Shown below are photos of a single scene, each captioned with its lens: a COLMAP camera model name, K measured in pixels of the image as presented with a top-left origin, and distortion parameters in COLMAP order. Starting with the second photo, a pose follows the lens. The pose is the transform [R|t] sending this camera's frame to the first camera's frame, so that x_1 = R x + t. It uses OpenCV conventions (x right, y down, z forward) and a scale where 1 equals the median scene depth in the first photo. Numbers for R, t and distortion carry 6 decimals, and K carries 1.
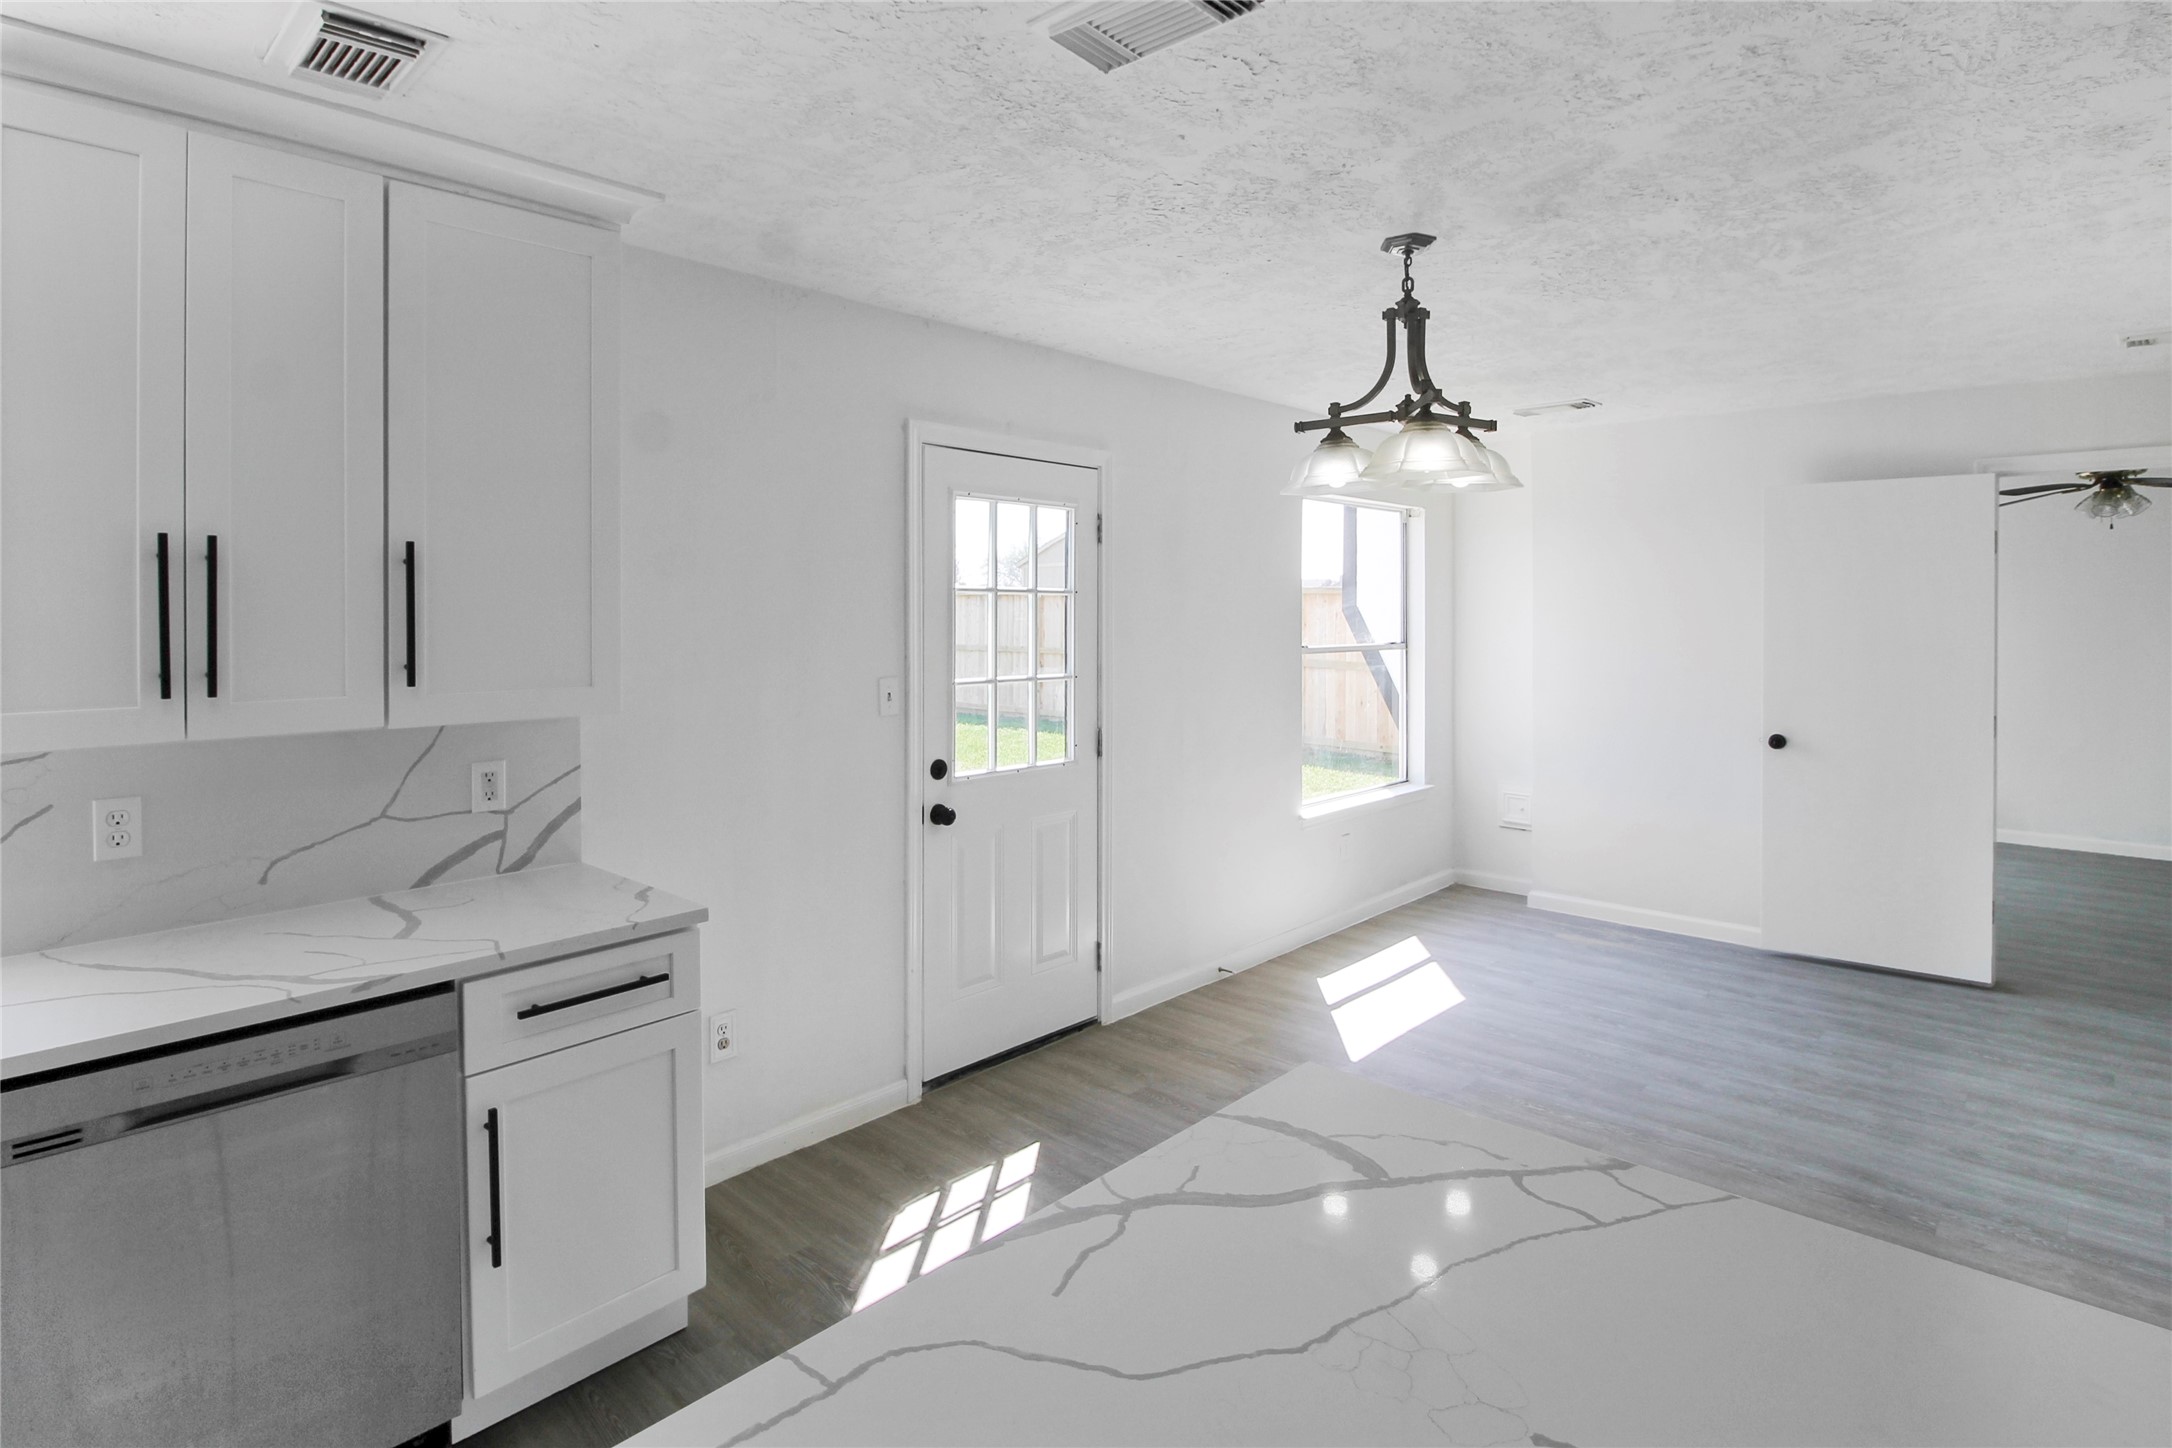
lens RADIAL K [[1113.6, 0, 1097.3], [0, 1113.6, 609.7], [0, 0, 1]] dist [-0.014199, -0.000367]
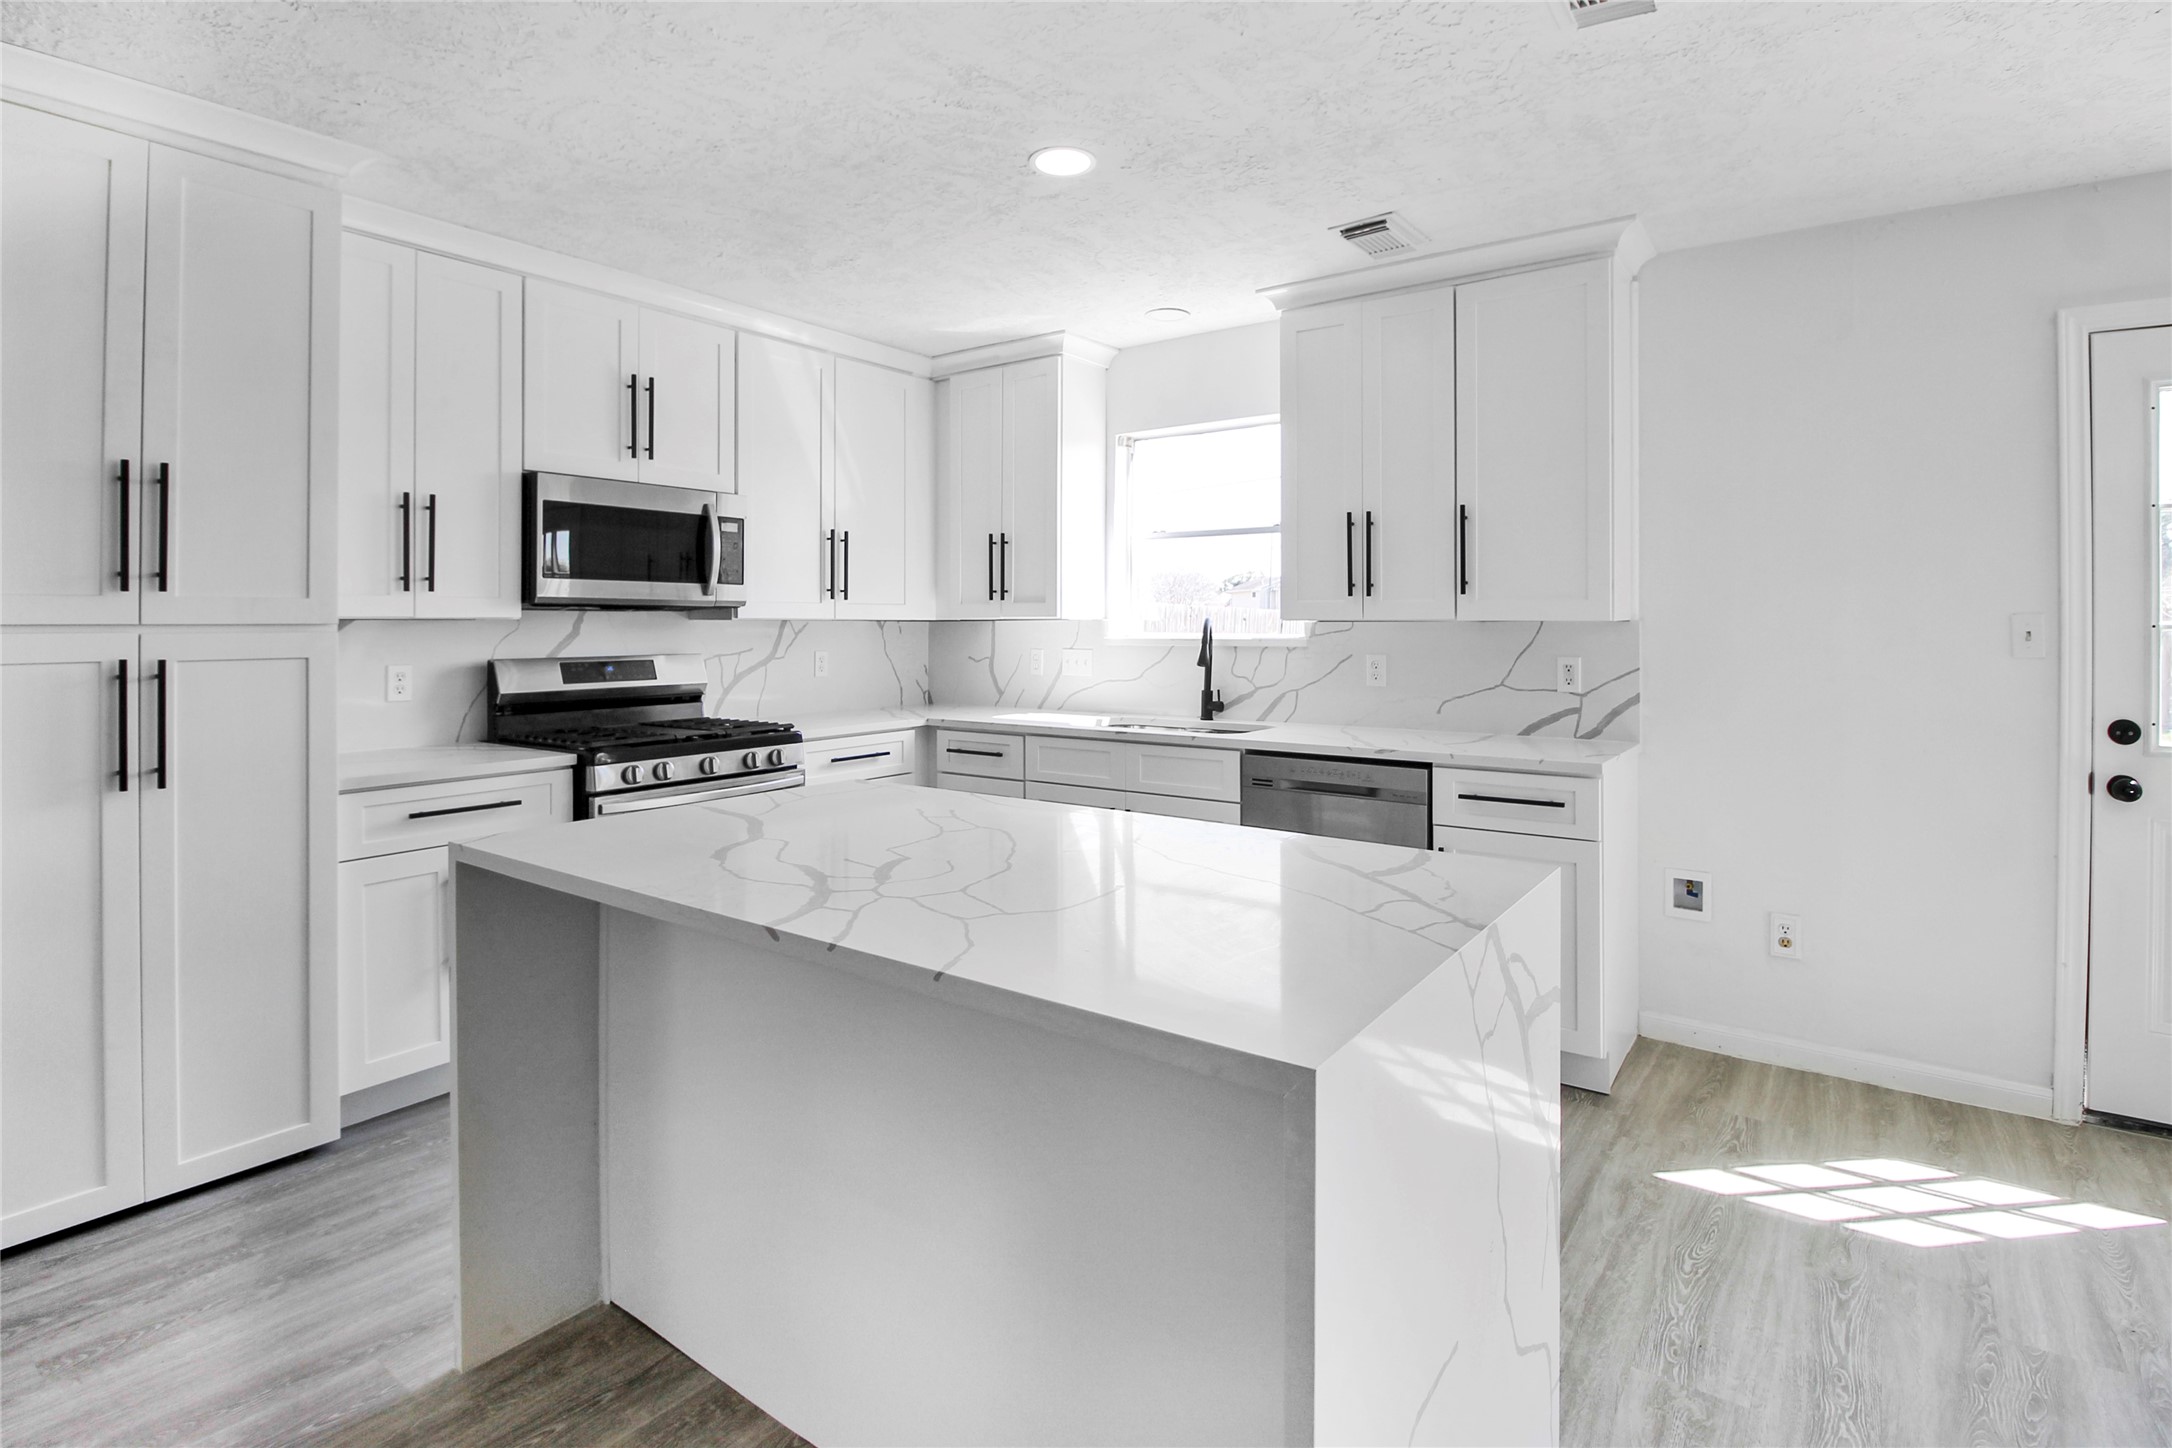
lens RADIAL K [[1052.9, 0, 1093.2], [0, 1052.9, 617.7], [0, 0, 1]] dist [-0.013850, -0.000977]
pose [[0.119484, -0.005150, -0.992823, 0.585781], [-0.008380, 0.999946, -0.006196, 0.082815], [0.992801, 0.009060, 0.119434, 0.196574]]
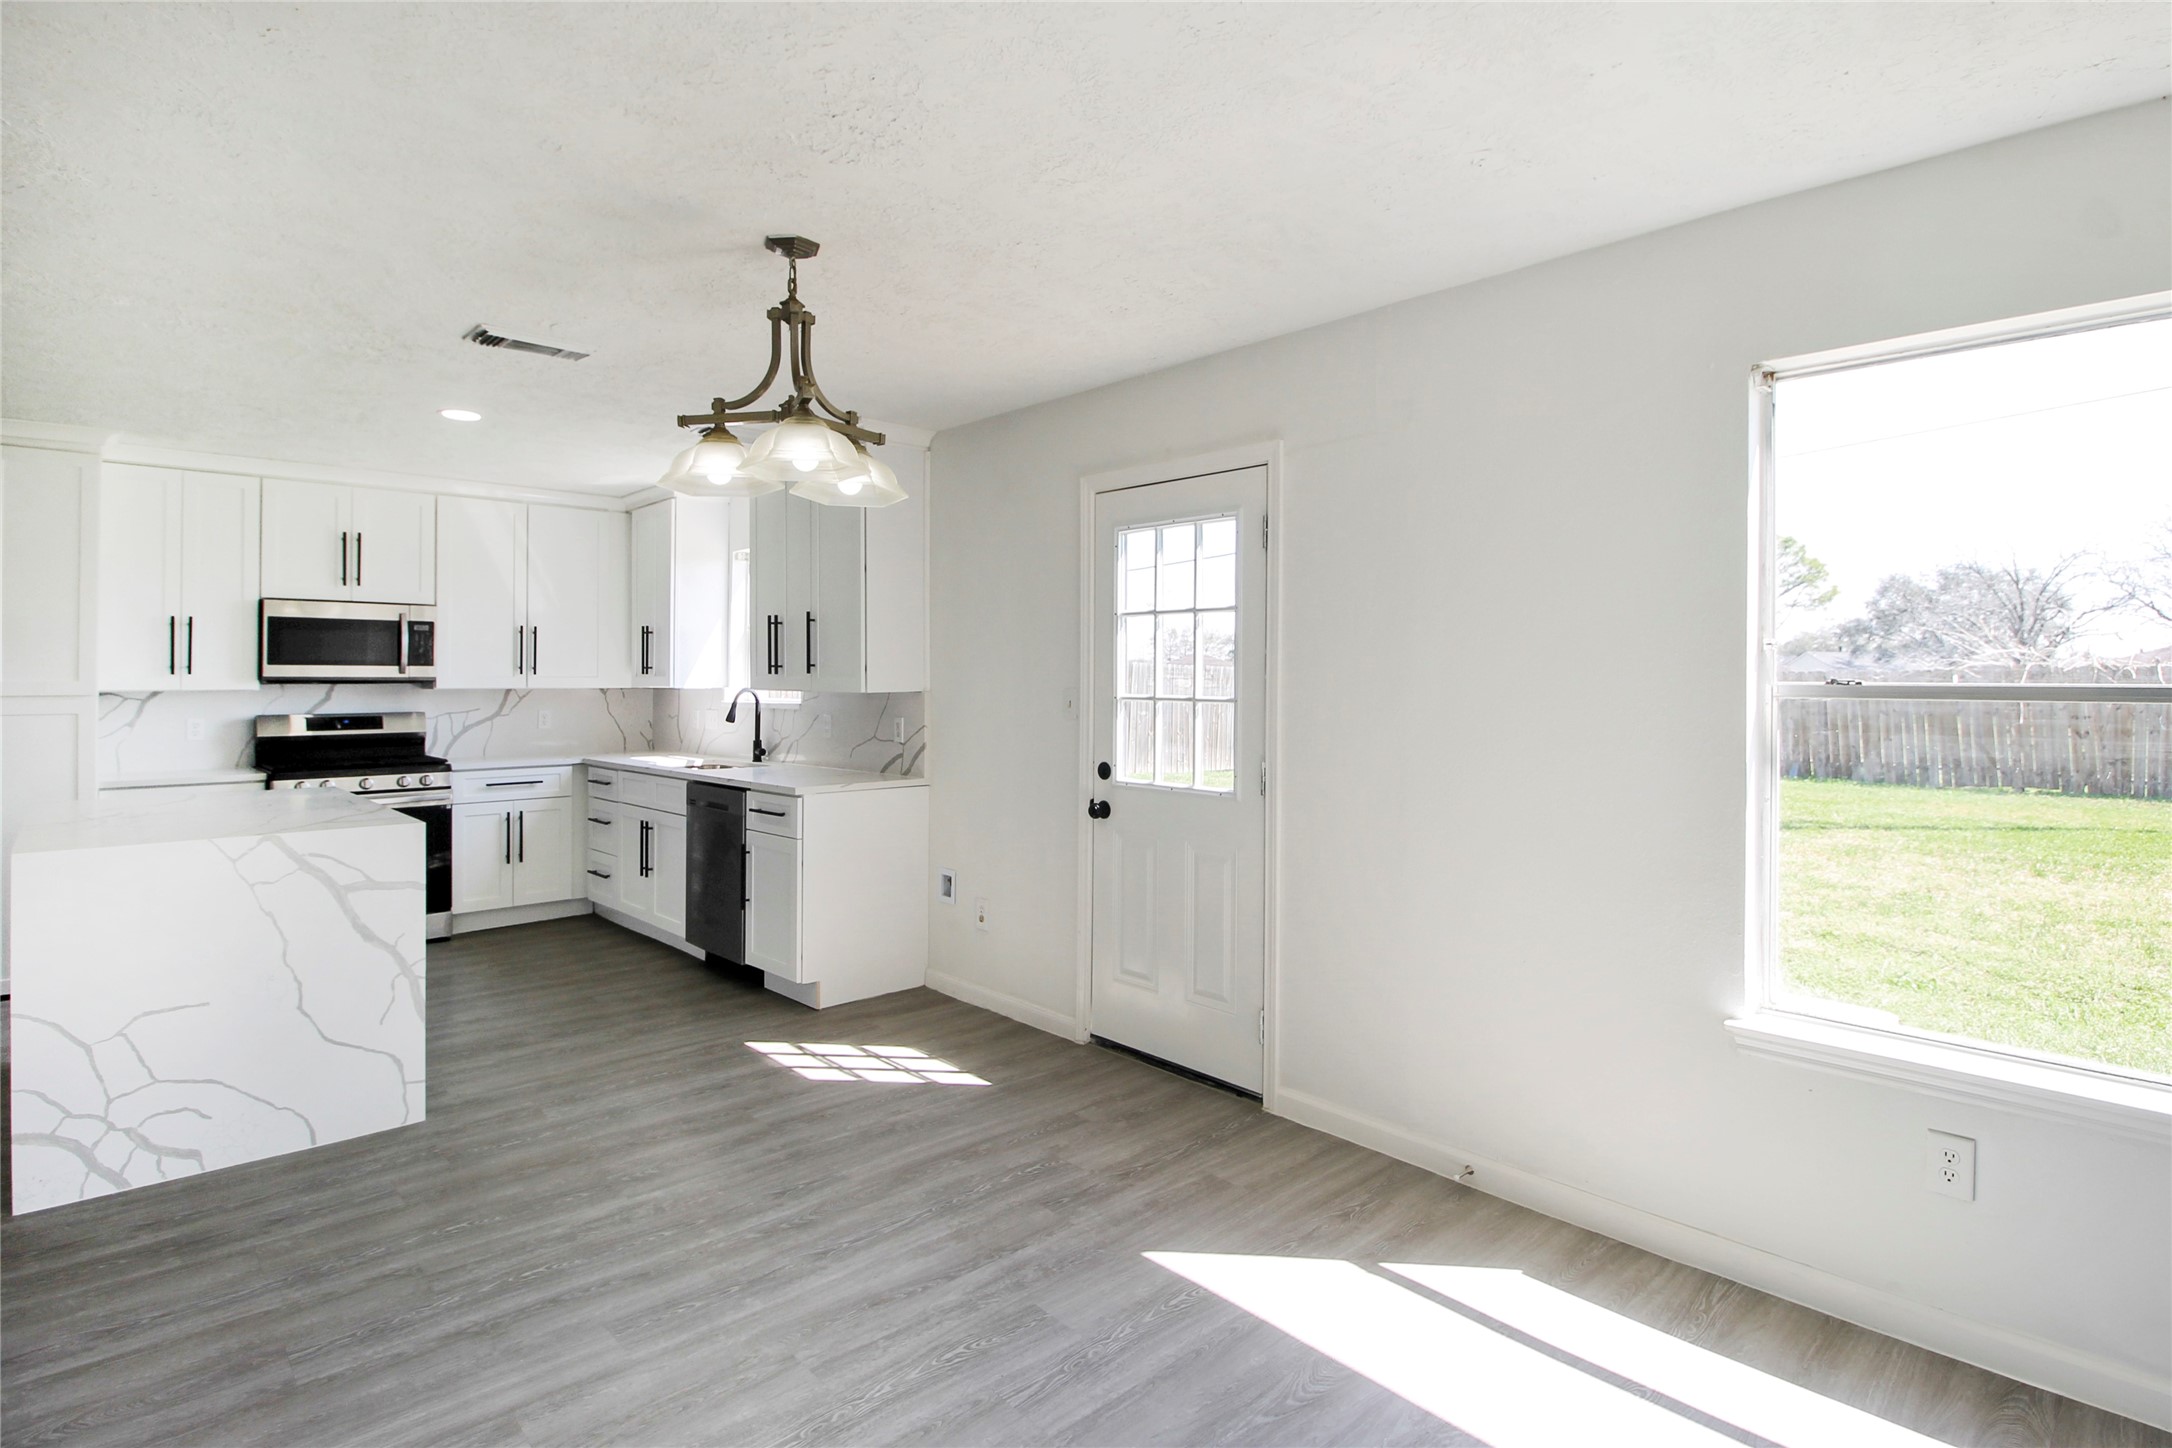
lens RADIAL K [[1061.1, 0, 1097.3], [0, 1061.1, 666.9], [0, 0, 1]] dist [-0.012958, -0.000608]
pose [[-0.055222, -0.014268, -0.998372, 1.102792], [-0.007175, 0.999878, -0.013893, 0.058611], [0.998448, 0.006396, -0.055317, 1.209041]]
